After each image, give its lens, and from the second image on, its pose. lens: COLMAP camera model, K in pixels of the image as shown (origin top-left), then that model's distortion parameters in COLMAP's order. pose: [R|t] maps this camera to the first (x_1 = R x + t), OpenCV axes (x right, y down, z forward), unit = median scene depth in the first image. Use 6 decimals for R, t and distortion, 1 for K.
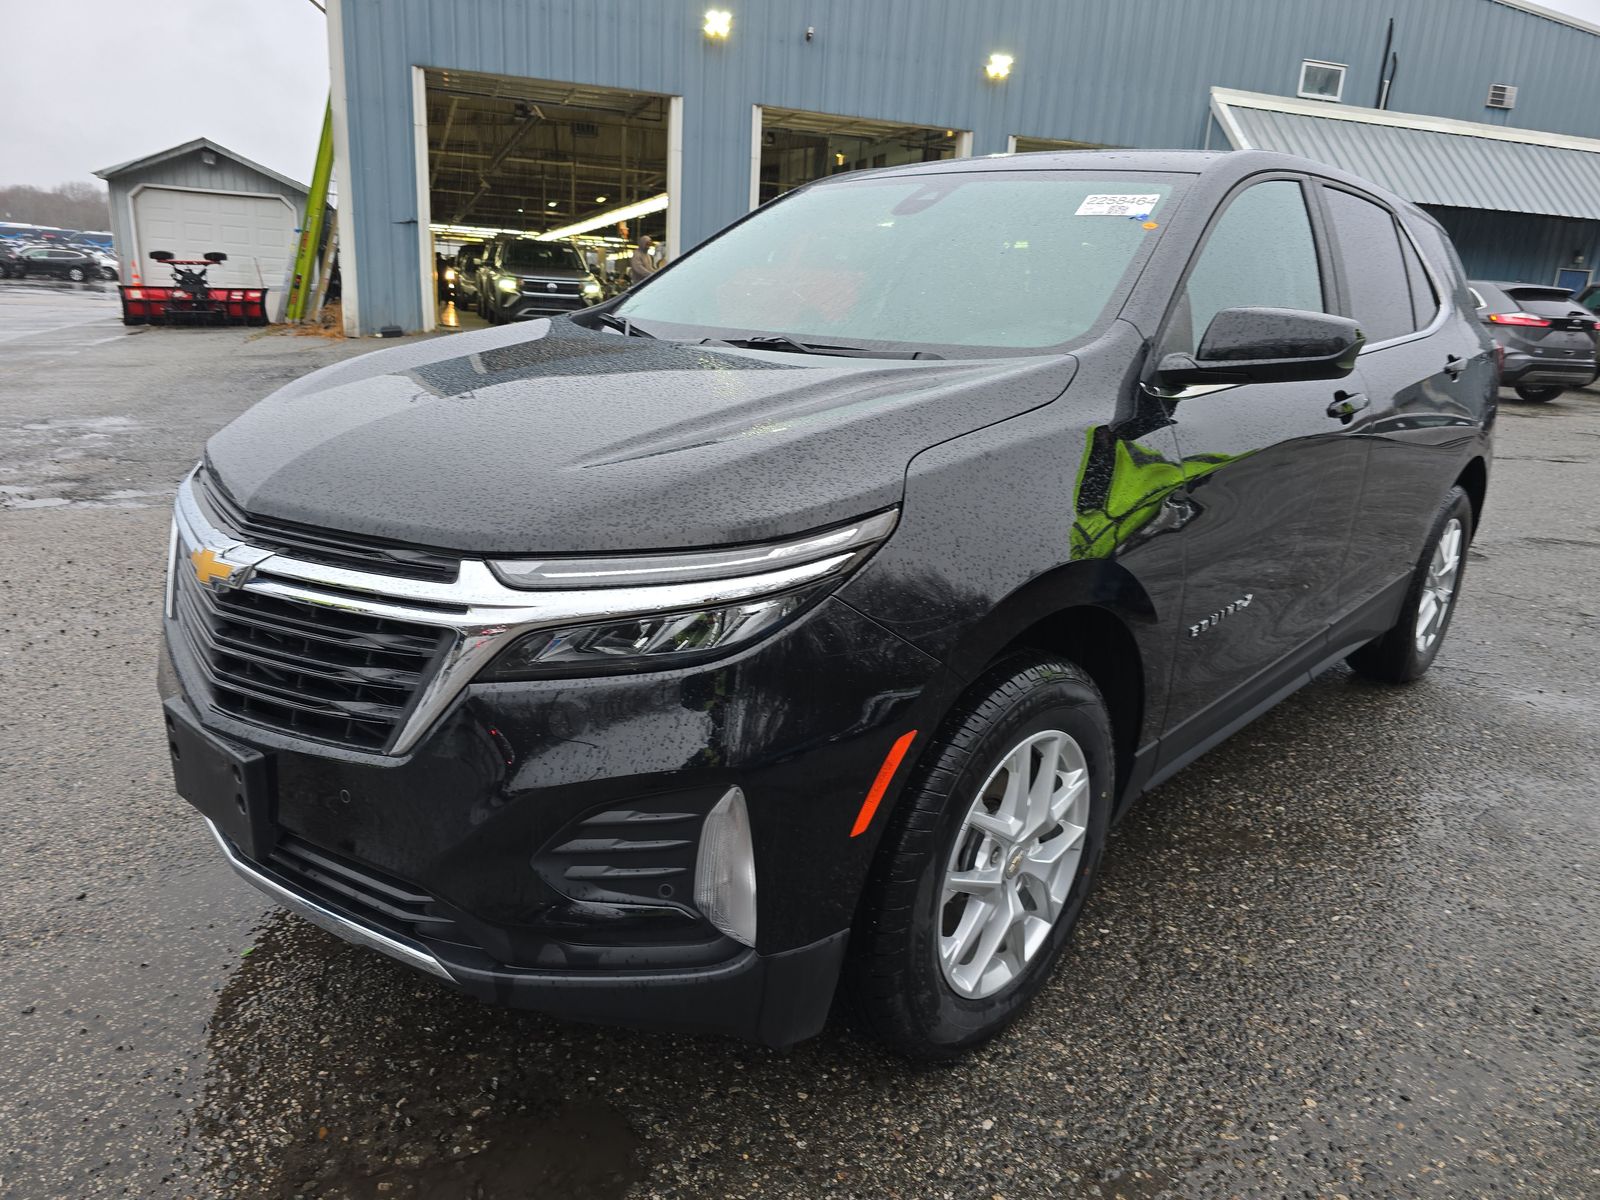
lens RADIAL K [[1064.9, 0, 798.8], [0, 1064.9, 599.4], [0, 0, 1]] dist [0.022387, -0.002992]
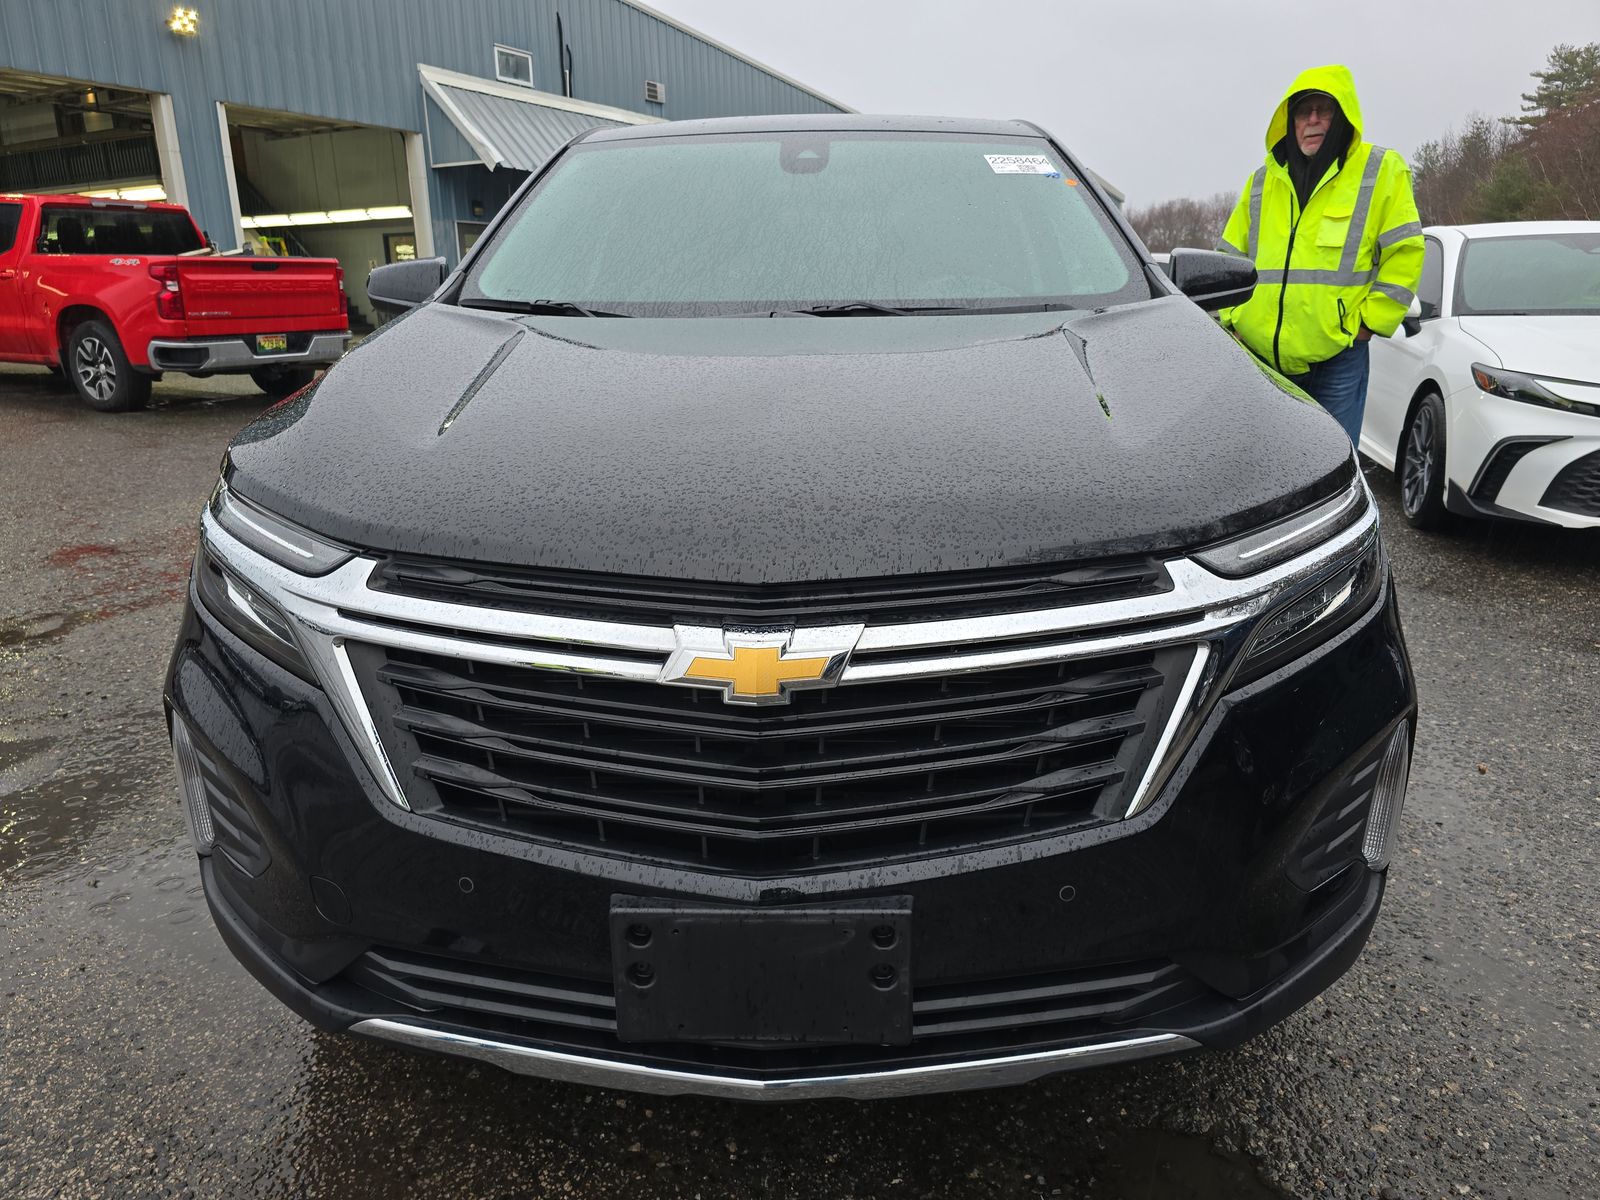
lens RADIAL K [[1064.9, 0, 797.9], [0, 1064.9, 598.4], [0, 0, 1]] dist [0.022387, -0.002992]
pose [[0.769354, -0.231939, 0.595230, -0.448858], [0.222836, 0.970673, 0.090212, -0.063934], [-0.598698, 0.063233, 0.798475, 0.215657]]
